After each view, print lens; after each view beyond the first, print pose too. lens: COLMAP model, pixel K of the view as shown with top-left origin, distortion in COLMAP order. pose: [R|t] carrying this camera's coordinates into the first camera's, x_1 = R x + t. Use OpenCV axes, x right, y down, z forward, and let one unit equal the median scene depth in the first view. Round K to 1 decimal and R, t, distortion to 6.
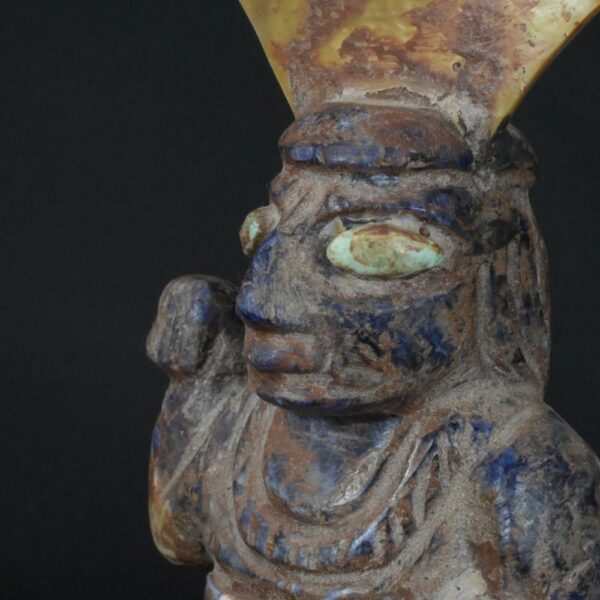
lens RADIAL K [[1934.9, 0, 300.0], [0, 1934.9, 300.0], [0, 0, 1]] dist [-0.001810, -0.199799]
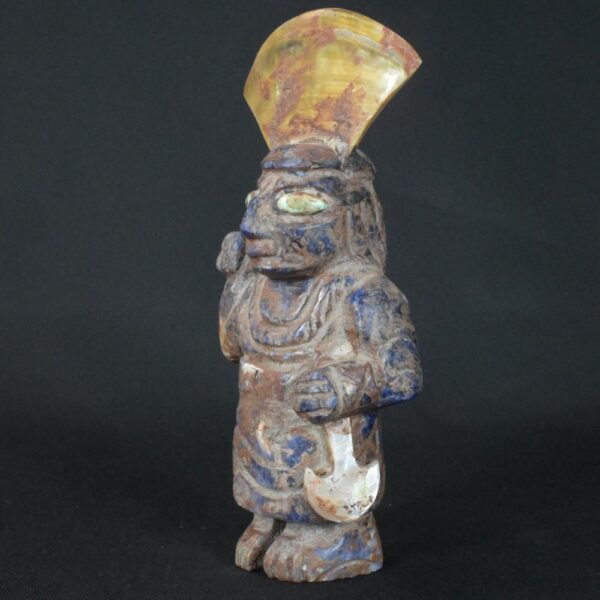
lens RADIAL K [[1150.7, 0, 300.0], [0, 1150.7, 300.0], [0, 0, 1]] dist [-0.008699, 0.056793]
pose [[0.995359, -0.028362, -0.091953, 0.160933], [0.023421, 0.998246, -0.054373, 0.162484], [0.093334, 0.051967, 0.994278, -0.371555]]
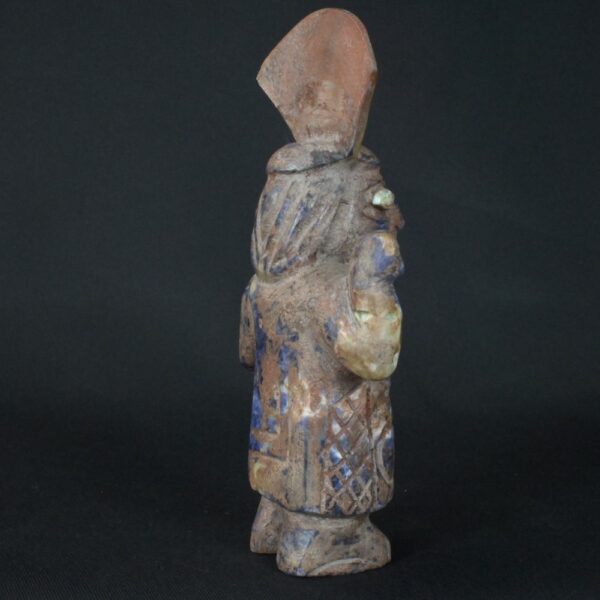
lens RADIAL K [[1150.7, 0, 300.0], [0, 1150.7, 300.0], [0, 0, 1]] dist [-0.008699, 0.056793]
pose [[-0.919924, -0.081912, 0.383446, -0.495785], [-0.001729, 0.978773, 0.204938, -0.210568], [-0.392094, 0.187864, -0.900538, 2.410704]]
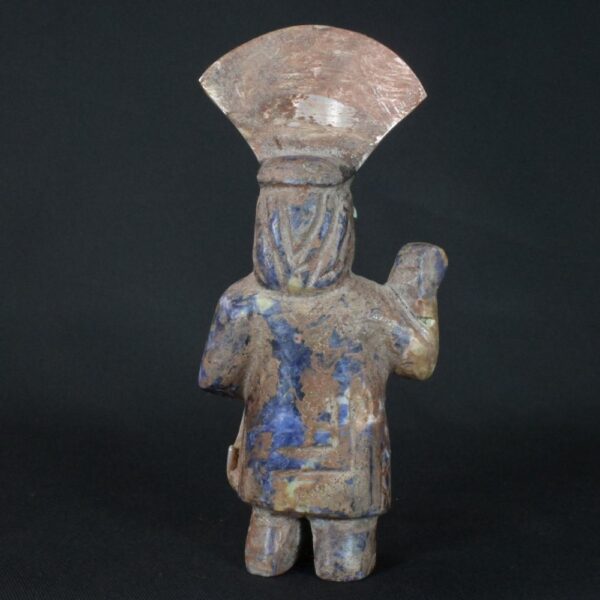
lens RADIAL K [[1150.7, 0, 300.0], [0, 1150.7, 300.0], [0, 0, 1]] dist [-0.008699, 0.056793]
pose [[-0.830656, -0.024938, -0.556227, 0.892505], [-0.125596, 0.981641, 0.143550, -0.135437], [0.542436, 0.189101, -0.818538, 2.285011]]
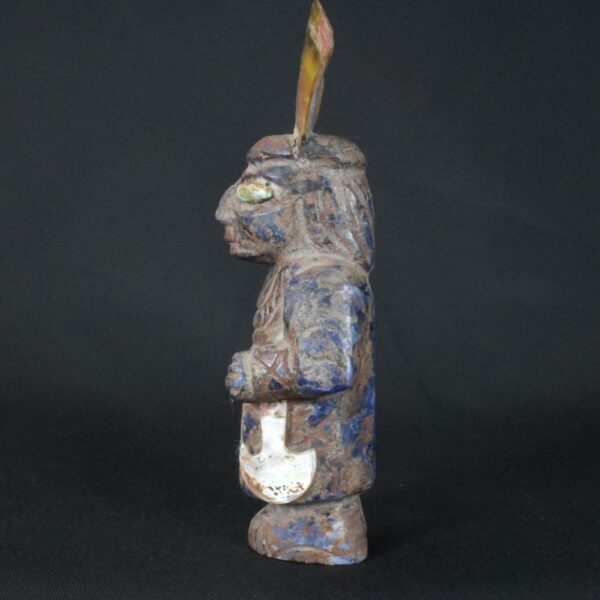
lens RADIAL K [[1150.7, 0, 300.0], [0, 1150.7, 300.0], [0, 0, 1]] dist [-0.008699, 0.056793]
pose [[0.632166, 0.026765, -0.774370, 1.180249], [-0.078249, 0.996499, -0.029437, 0.145079], [0.770872, 0.079203, 0.632047, 0.125877]]
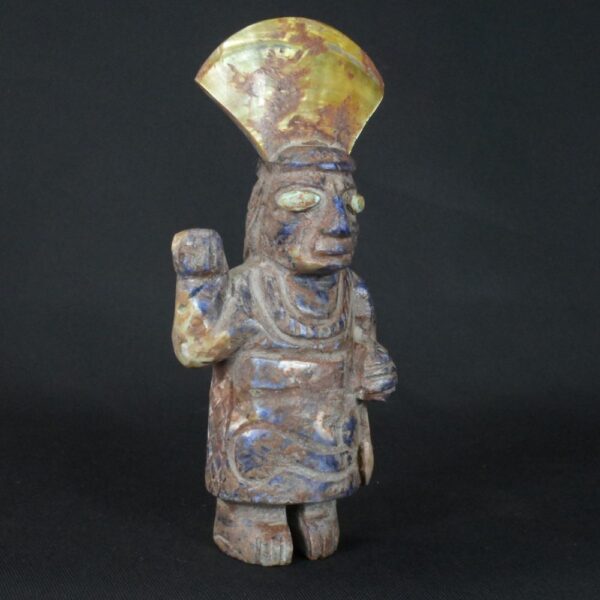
lens RADIAL K [[1150.7, 0, 300.0], [0, 1150.7, 300.0], [0, 0, 1]] dist [-0.008699, 0.056793]
pose [[0.345718, -0.112327, 0.931591, -1.370000], [0.107664, 0.991001, 0.079536, -0.026944], [-0.932141, 0.072802, 0.354701, 0.519230]]
